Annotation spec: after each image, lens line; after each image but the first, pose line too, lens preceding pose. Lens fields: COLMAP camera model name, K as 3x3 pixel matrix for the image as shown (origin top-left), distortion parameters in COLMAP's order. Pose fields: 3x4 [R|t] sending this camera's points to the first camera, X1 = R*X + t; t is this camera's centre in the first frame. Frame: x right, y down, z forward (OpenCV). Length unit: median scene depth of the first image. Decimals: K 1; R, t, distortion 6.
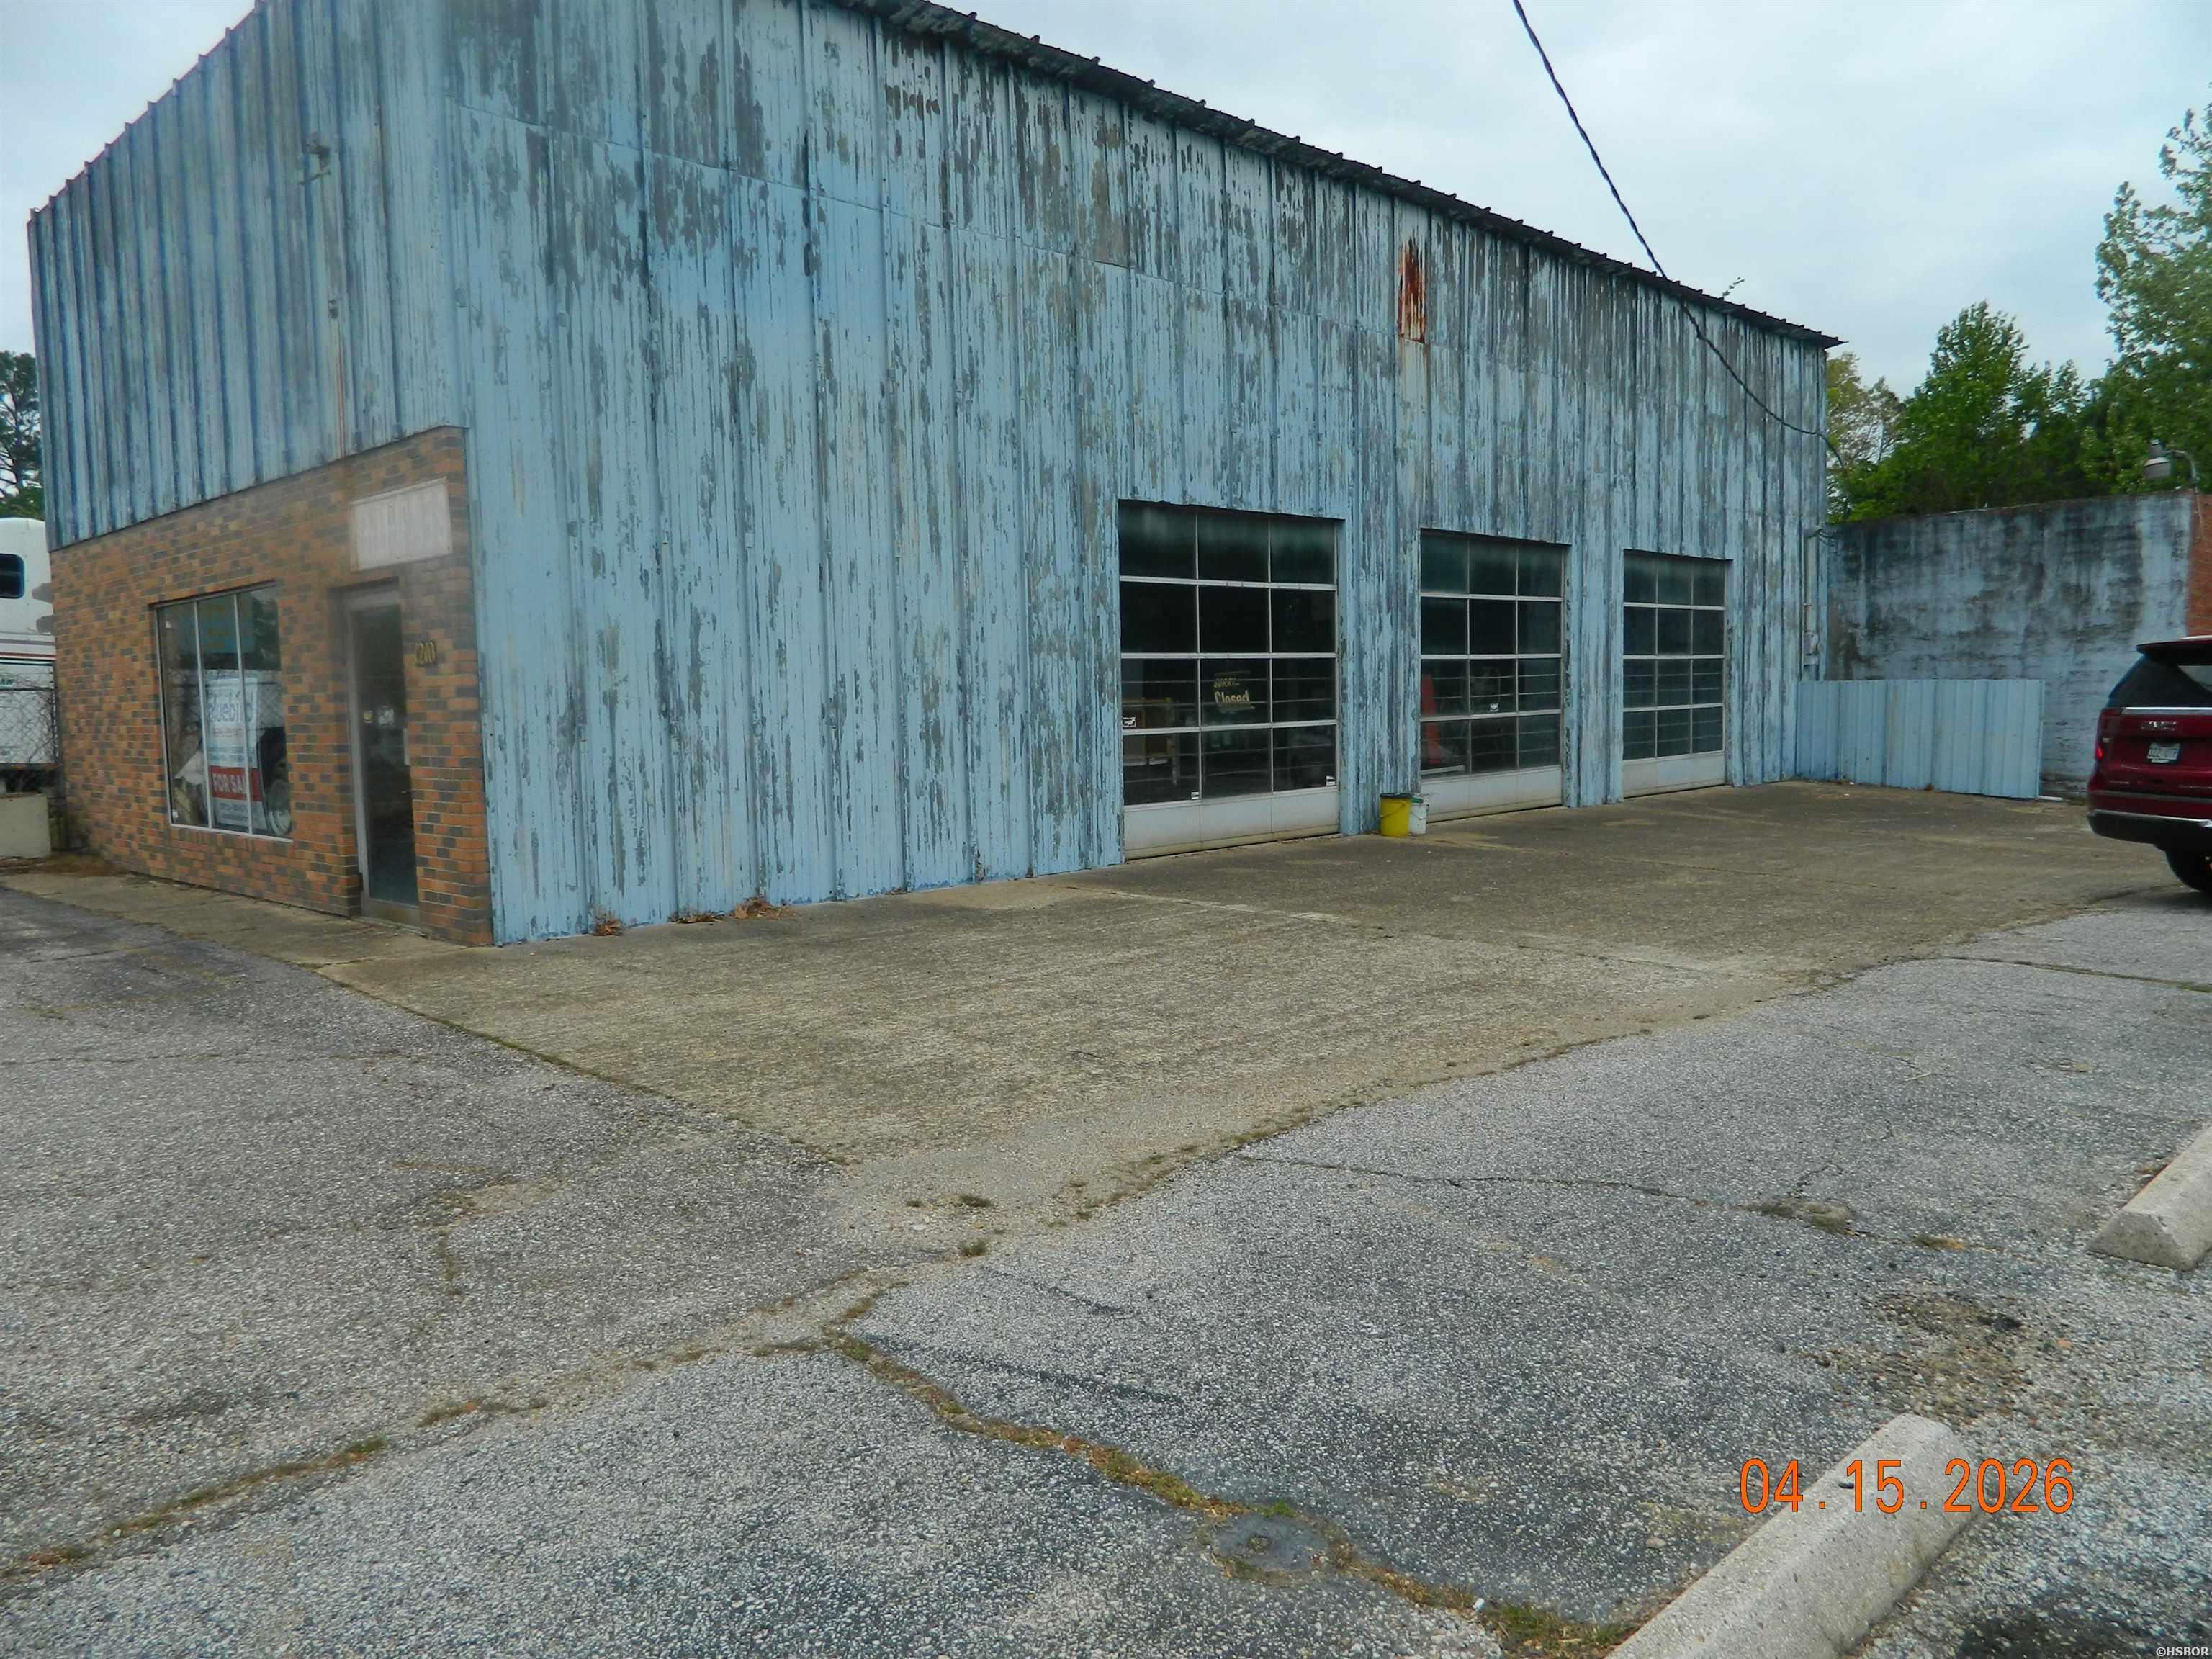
lens RADIAL K [[1632.2, 0, 1099.5], [0, 1632.2, 812.8], [0, 0, 1]] dist [0.009003, -0.000191]
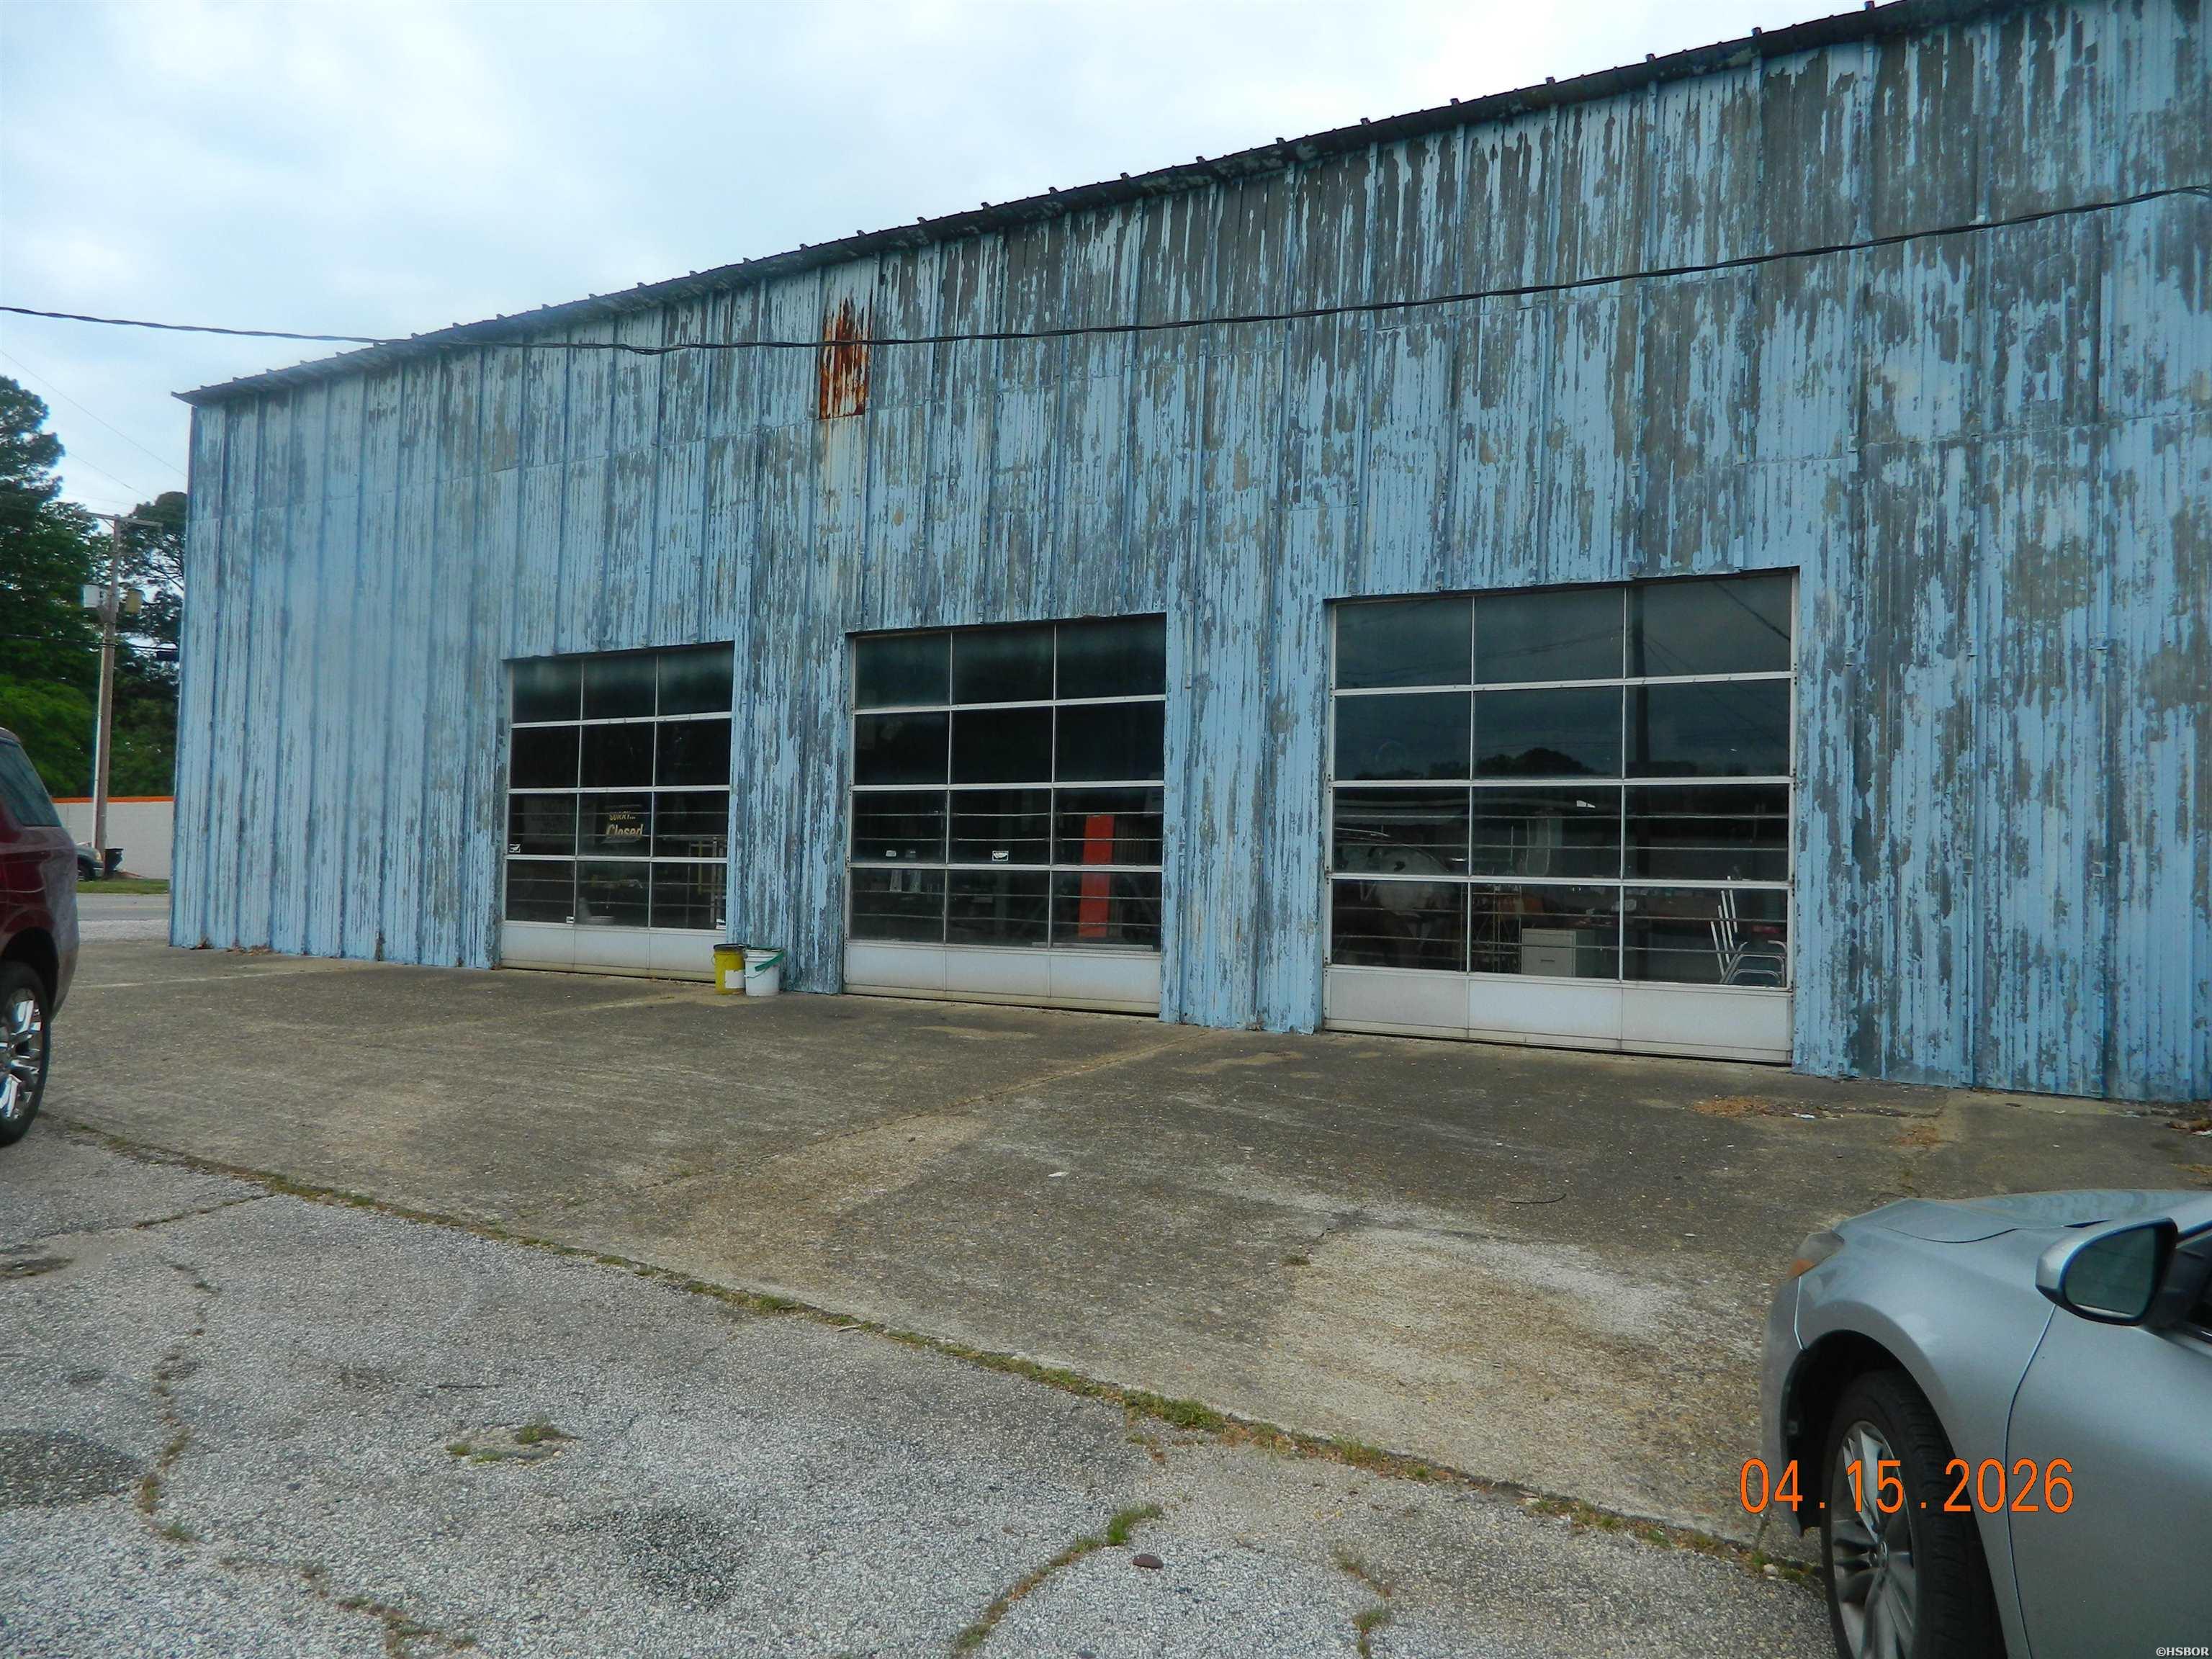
lens RADIAL K [[1632.2, 0, 1110.9], [0, 1632.2, 819.0], [0, 0, 1]] dist [0.009003, -0.000191]
pose [[0.231499, -0.011486, -0.972767, 1.521829], [-0.101878, 0.994146, -0.035983, -0.095280], [0.967486, 0.107434, 0.228974, 1.401473]]
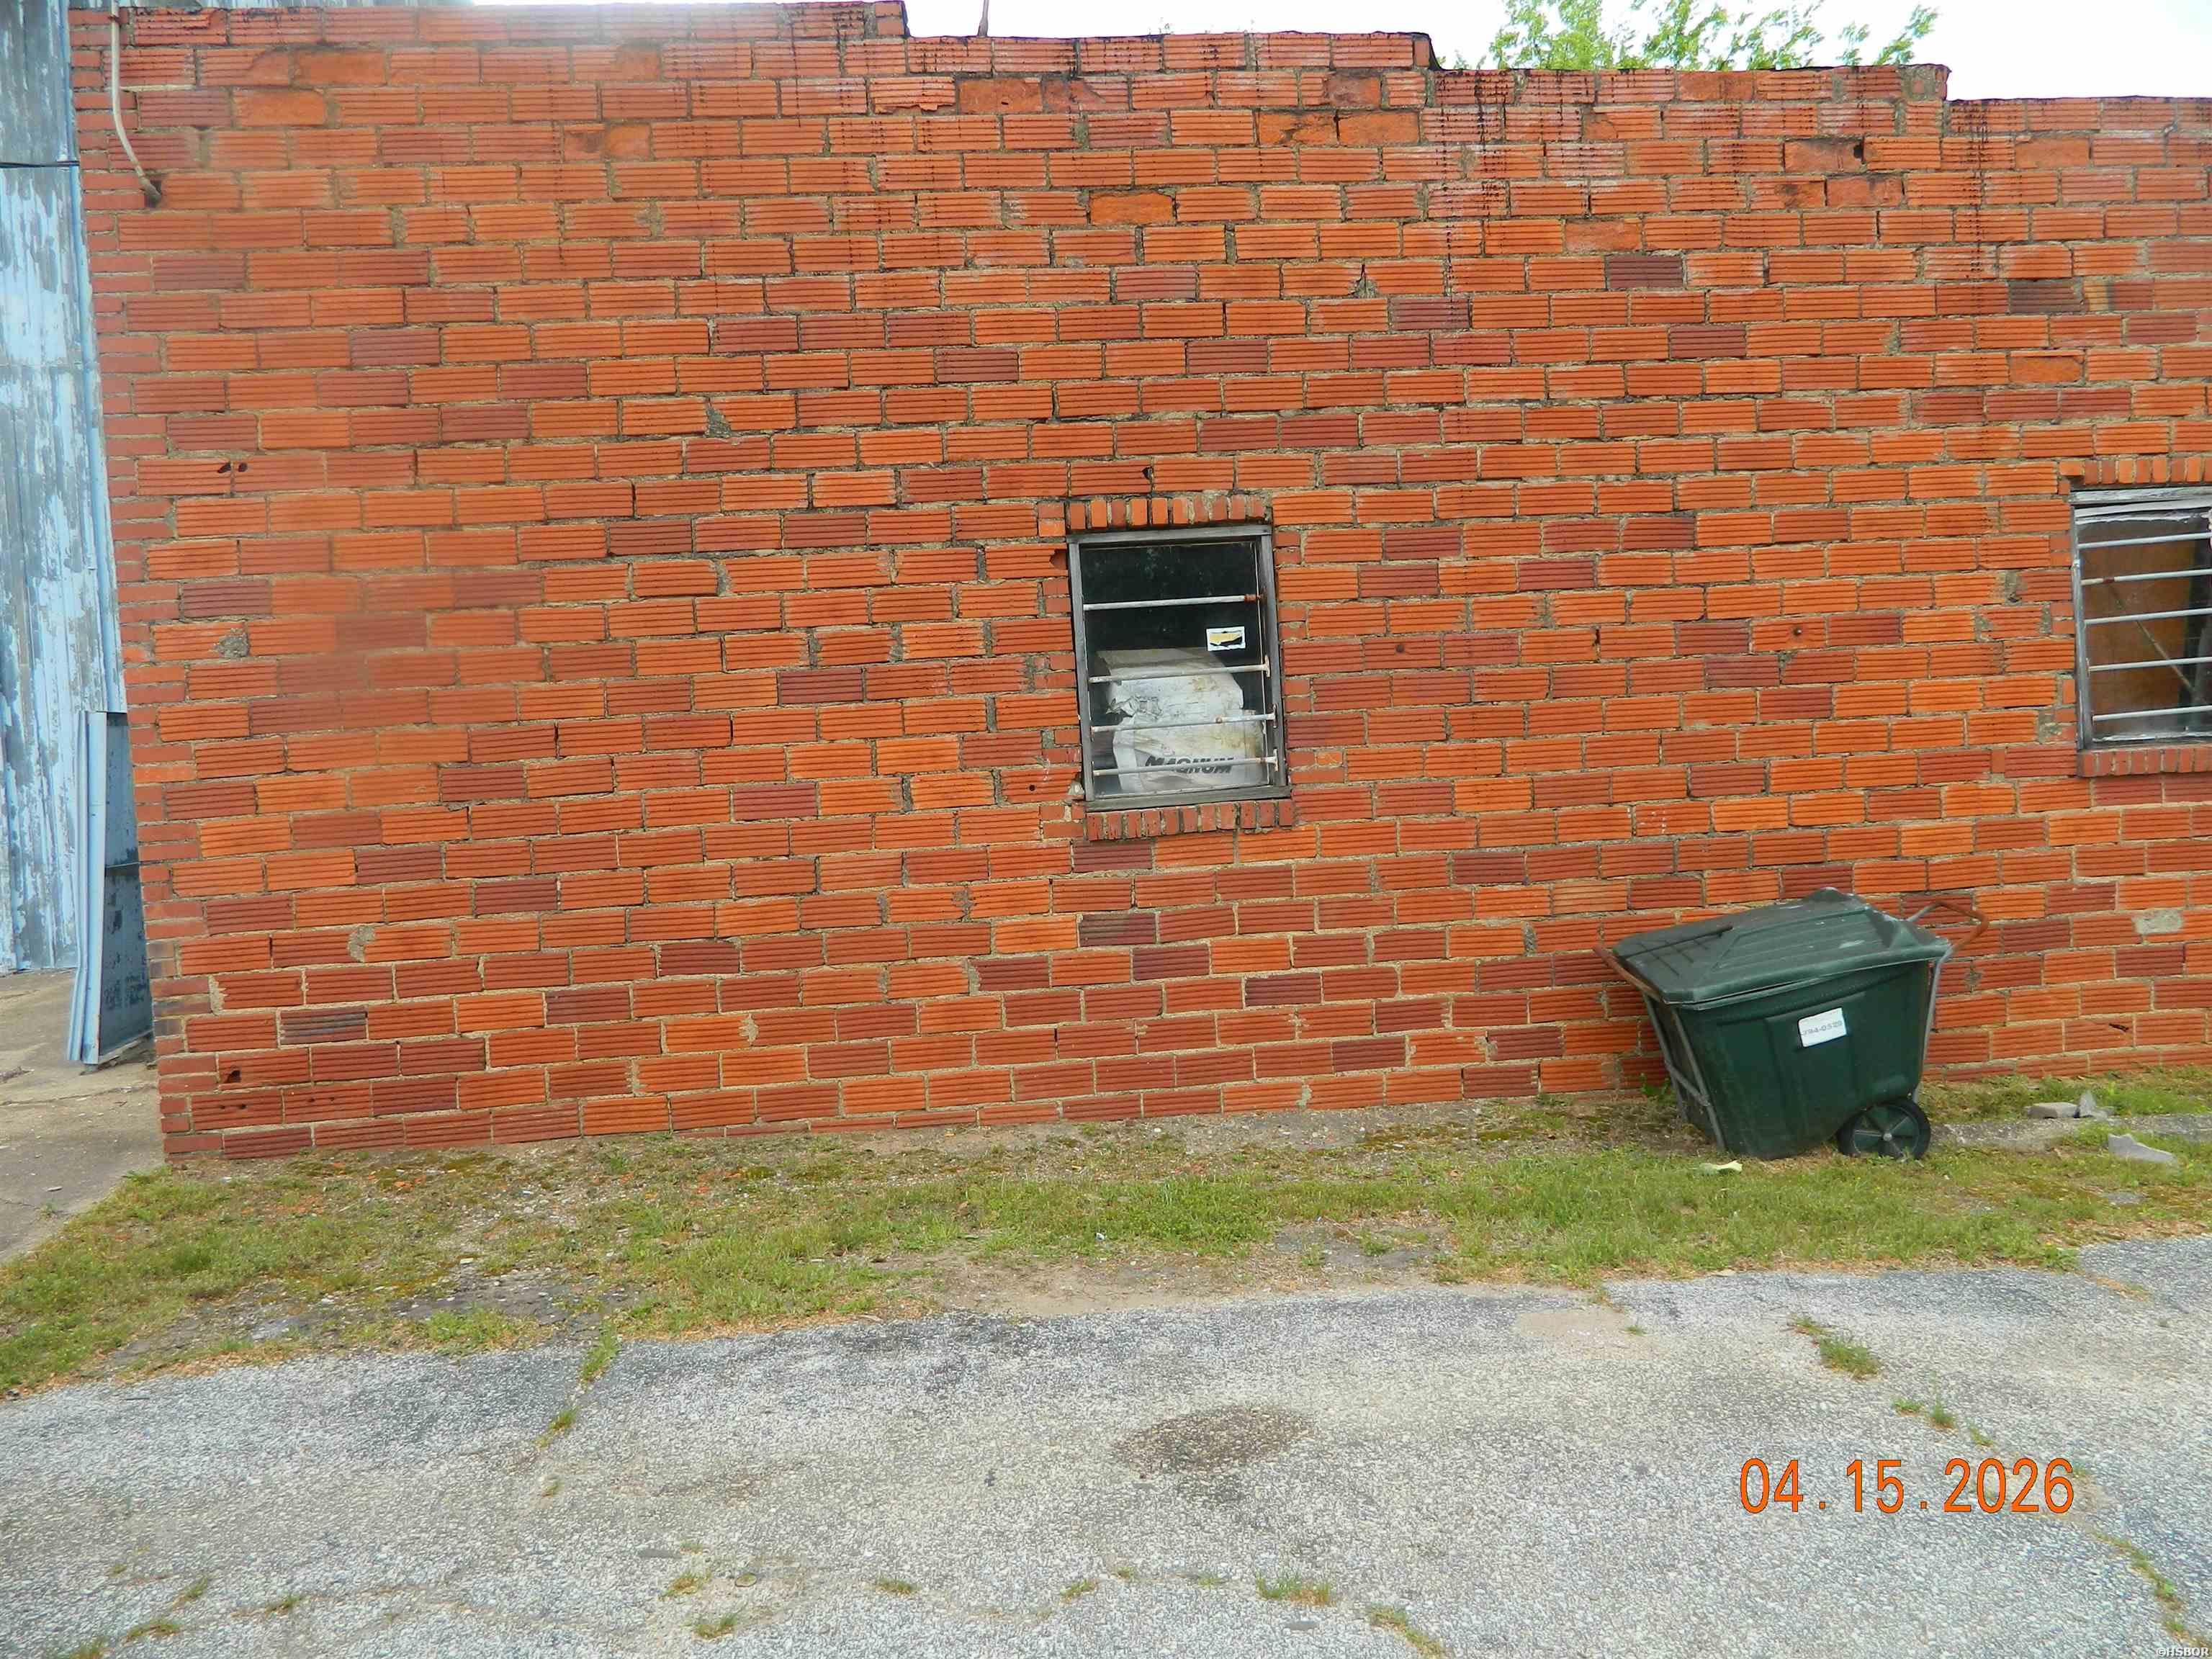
lens RADIAL K [[1632.2, 0, 1106.0], [0, 1632.2, 828.5], [0, 0, 1]] dist [0.009003, -0.000191]
pose [[0.766222, -0.017986, -0.642324, 1.829610], [0.010580, 0.999826, -0.015376, -0.089304], [0.642489, 0.004985, 0.766279, 1.681031]]
